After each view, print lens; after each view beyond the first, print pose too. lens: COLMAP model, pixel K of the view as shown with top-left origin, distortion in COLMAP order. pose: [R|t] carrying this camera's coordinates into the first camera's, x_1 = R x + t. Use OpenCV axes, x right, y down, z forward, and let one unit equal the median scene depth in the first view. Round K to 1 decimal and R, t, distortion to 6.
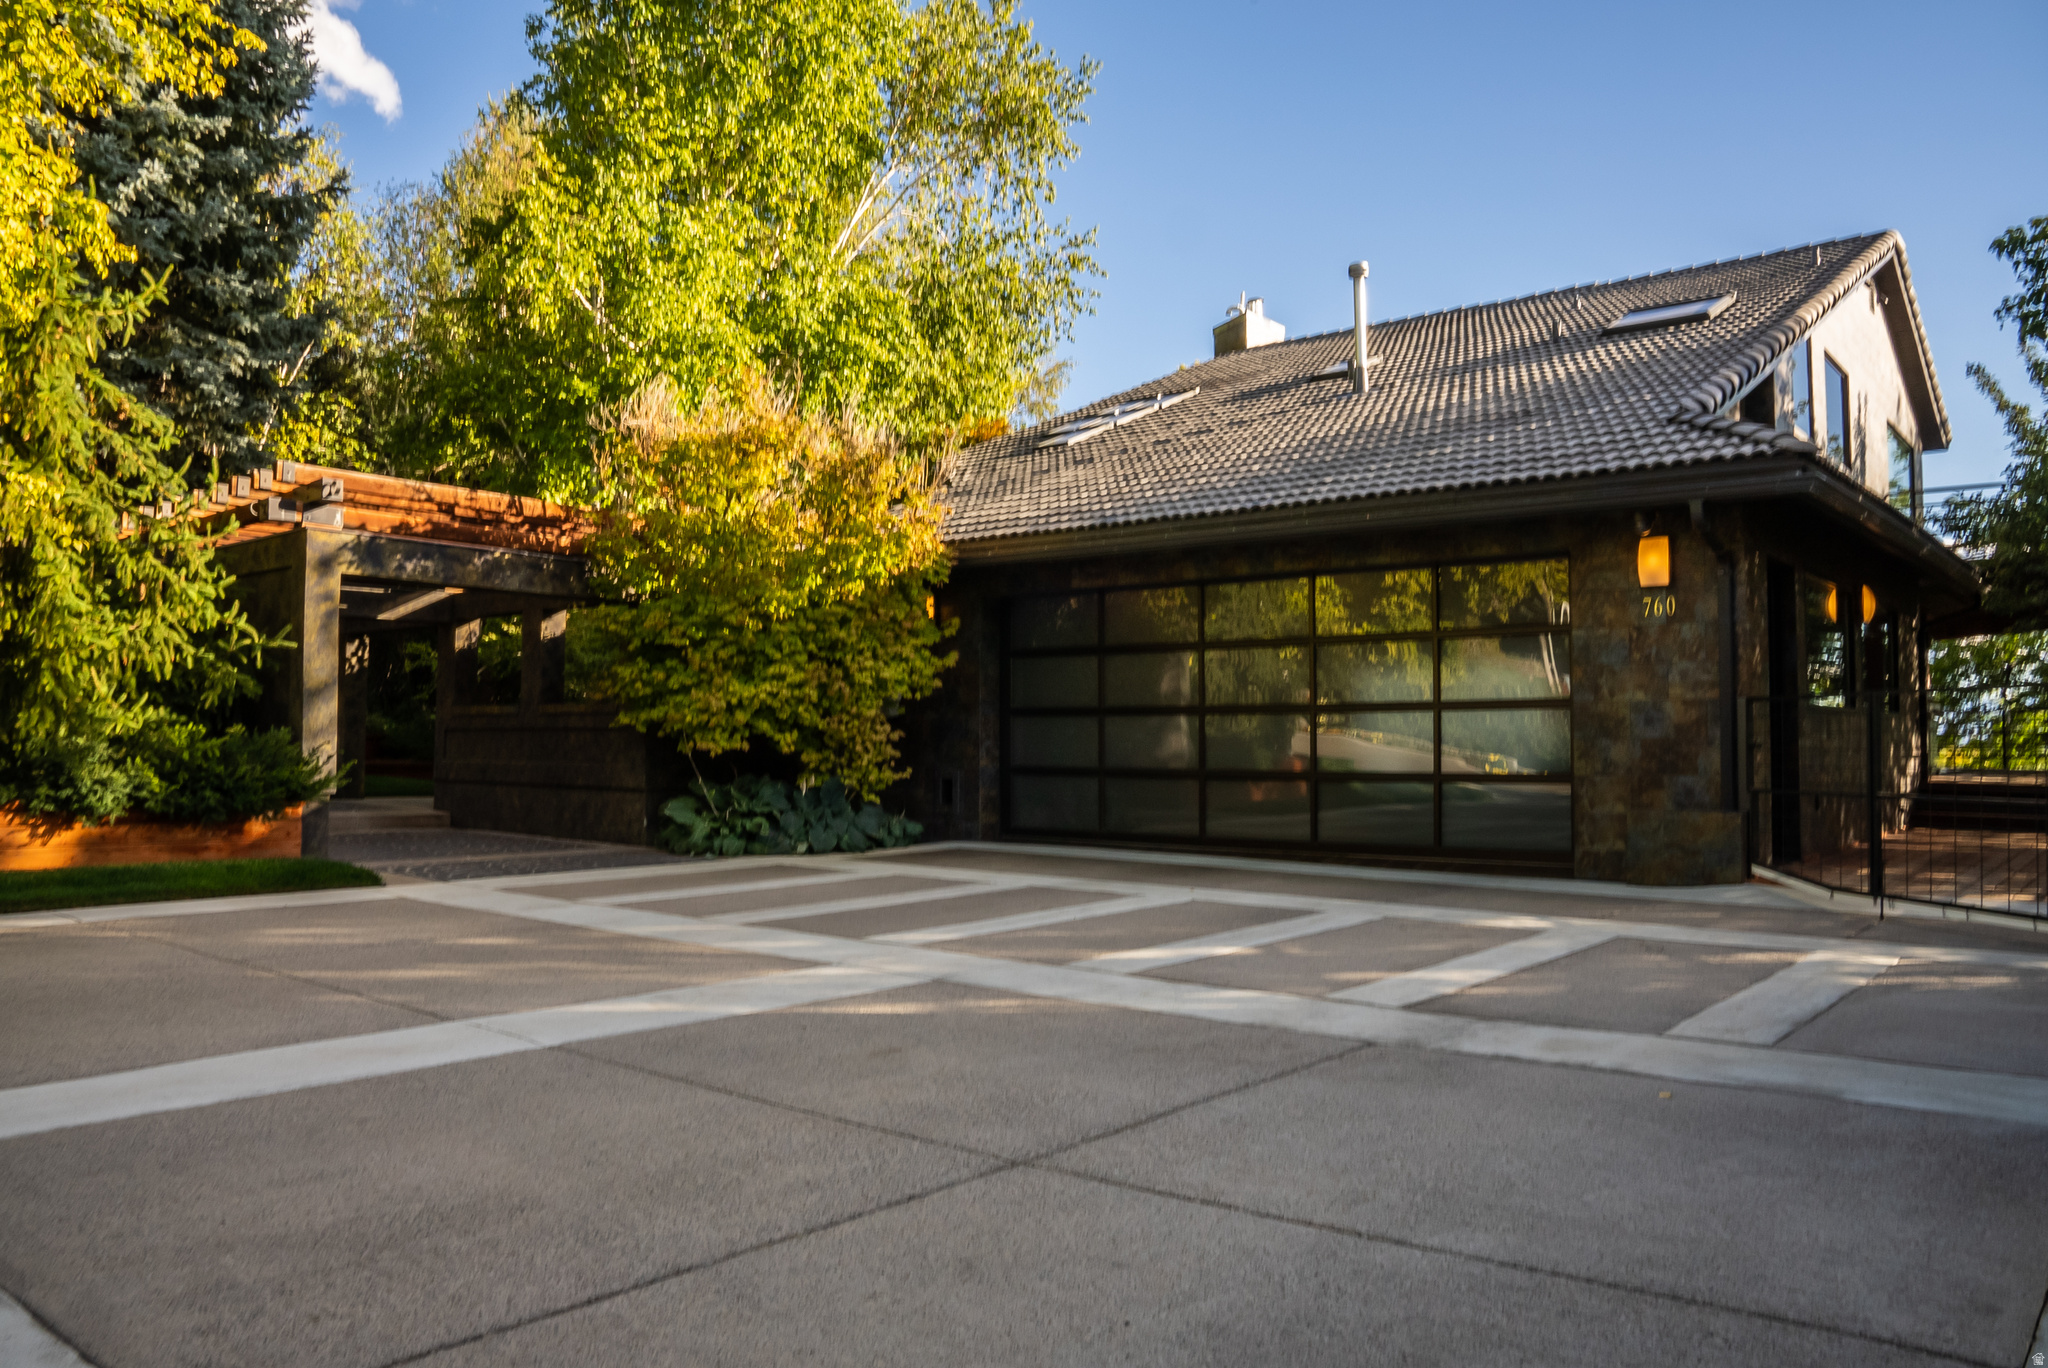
lens RADIAL K [[1440.7, 0, 1020.3], [0, 1440.7, 643.7], [0, 0, 1]] dist [-0.129592, 0.092378]
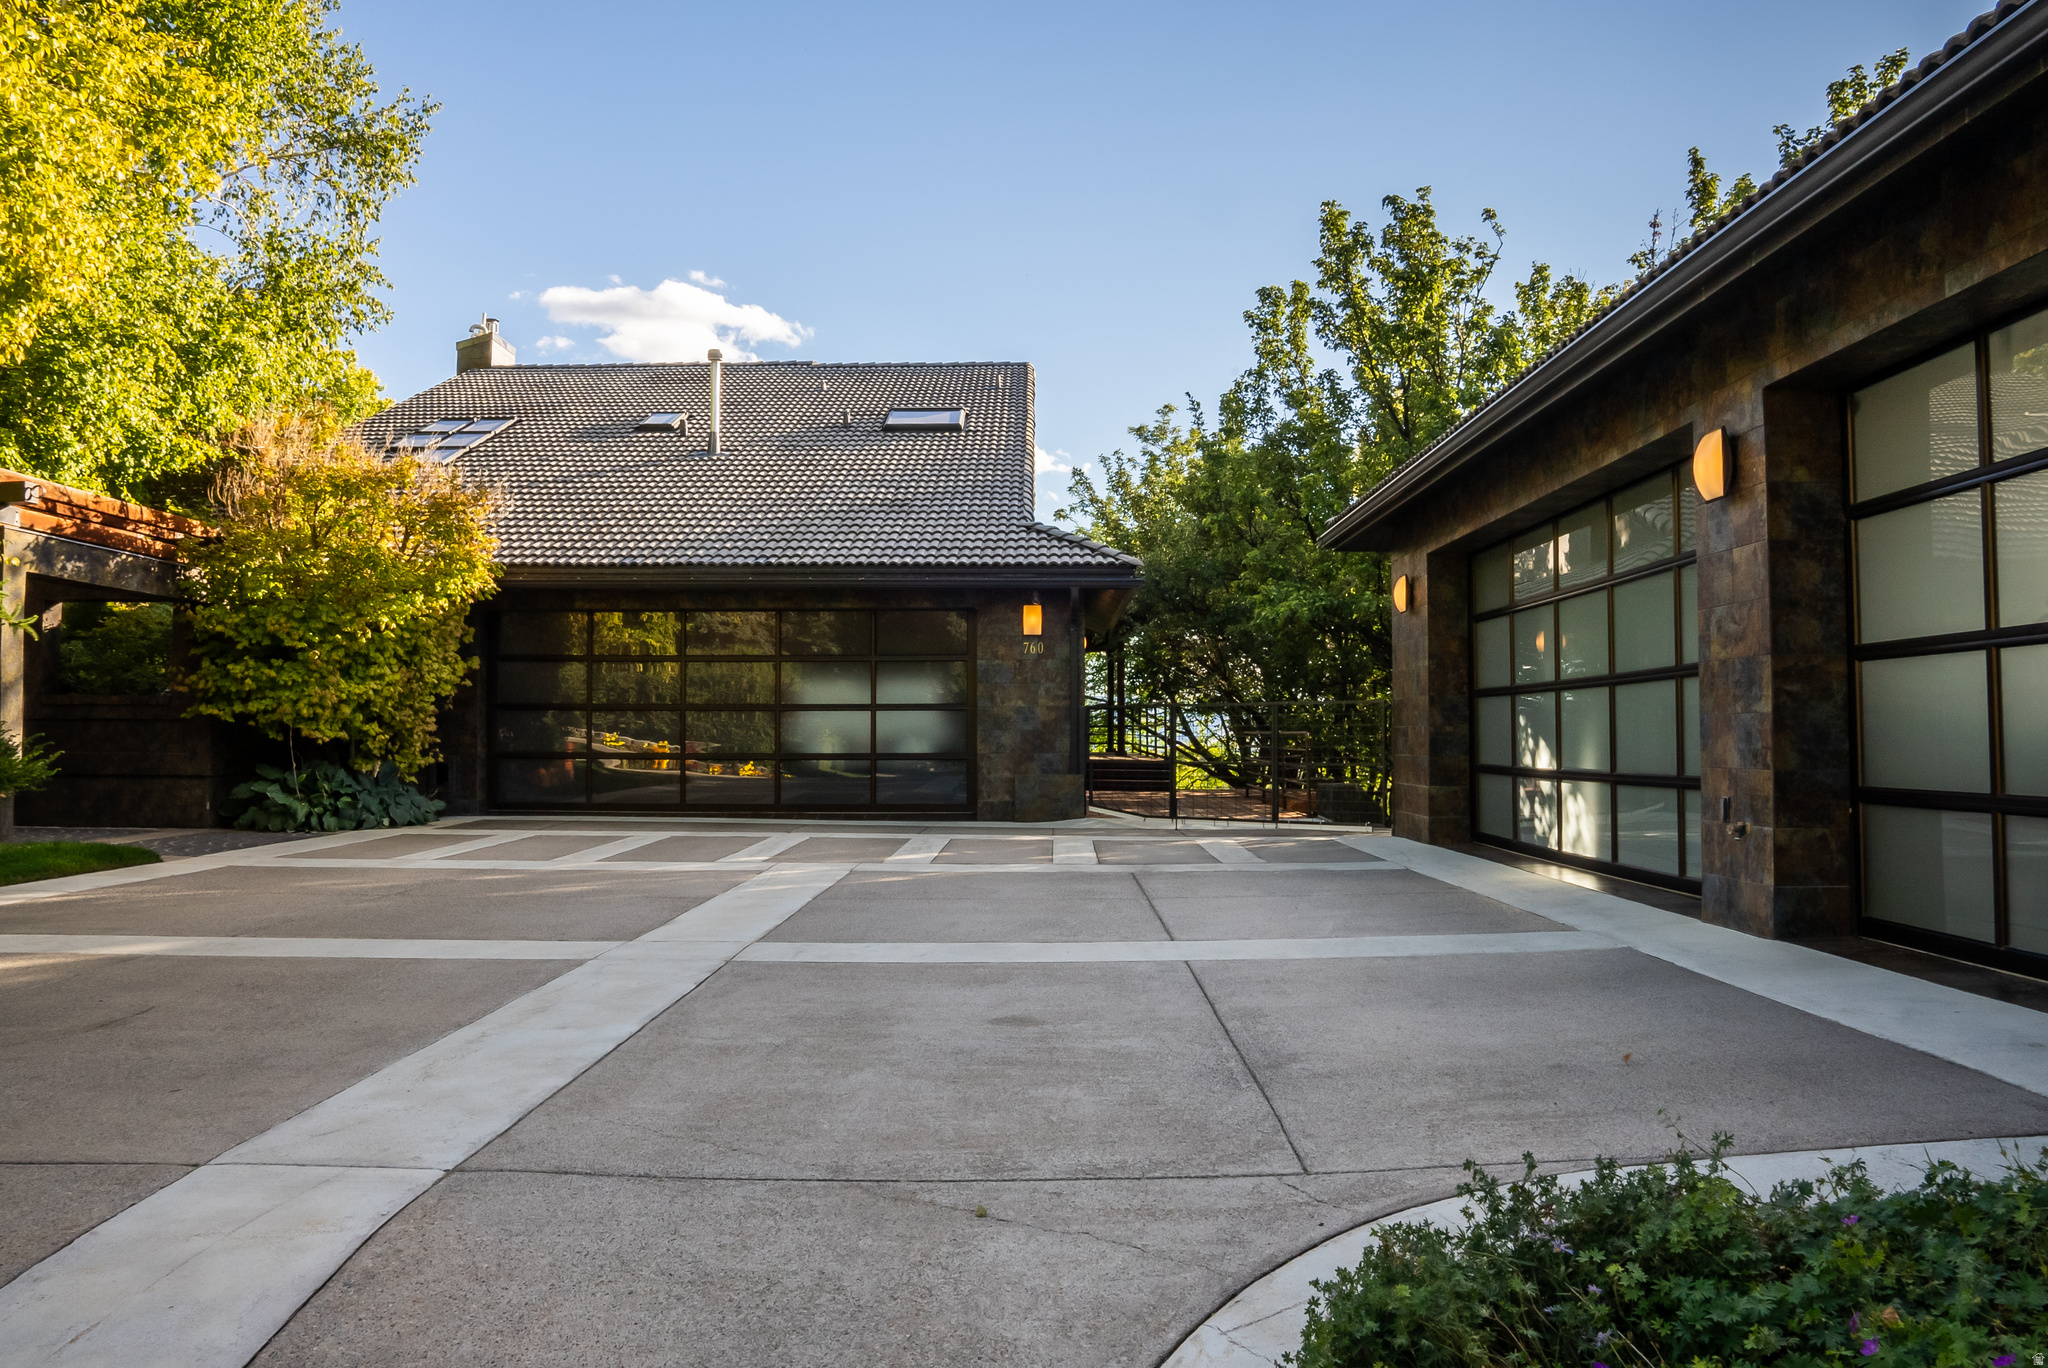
lens RADIAL K [[1440.7, 0, 1020.3], [0, 1440.7, 643.7], [0, 0, 1]] dist [-0.129592, 0.092378]
pose [[0.787438, 0.034309, 0.615438, -0.468345], [-0.038040, 0.999251, -0.007034, -0.015811], [-0.615219, -0.017873, 0.788154, -0.234128]]
